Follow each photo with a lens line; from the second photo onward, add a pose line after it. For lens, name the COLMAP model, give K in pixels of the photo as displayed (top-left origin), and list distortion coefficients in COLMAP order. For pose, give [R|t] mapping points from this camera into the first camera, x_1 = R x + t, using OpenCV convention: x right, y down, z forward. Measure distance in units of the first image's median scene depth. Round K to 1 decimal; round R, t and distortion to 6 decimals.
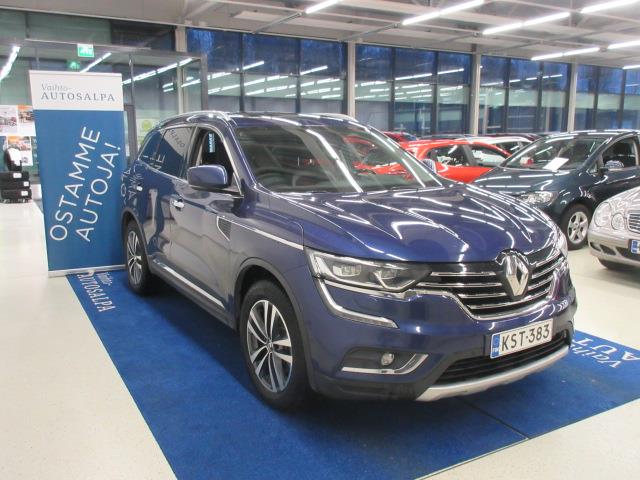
lens RADIAL K [[562.3, 0, 320.0], [0, 562.3, 240.0], [0, 0, 1]] dist [-0.017937, 0.013209]
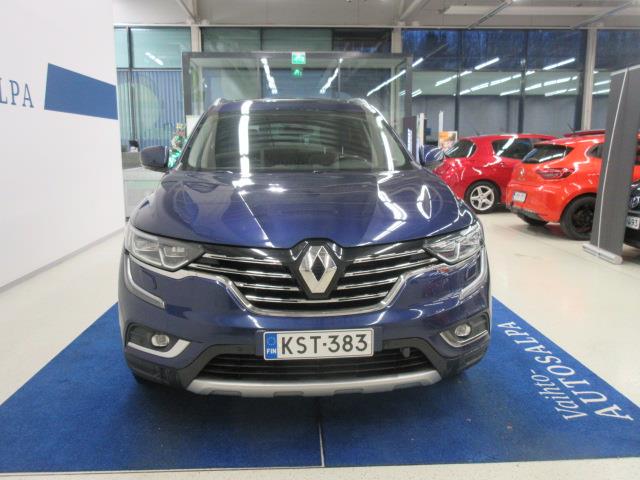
lens RADIAL K [[562.3, 0, 320.0], [0, 562.3, 240.0], [0, 0, 1]] dist [-0.017937, 0.013209]
pose [[0.891209, 0.071925, -0.447853, 0.372680], [-0.075171, 0.997115, 0.010548, 0.005531], [0.447320, 0.024265, 0.894045, 0.127780]]
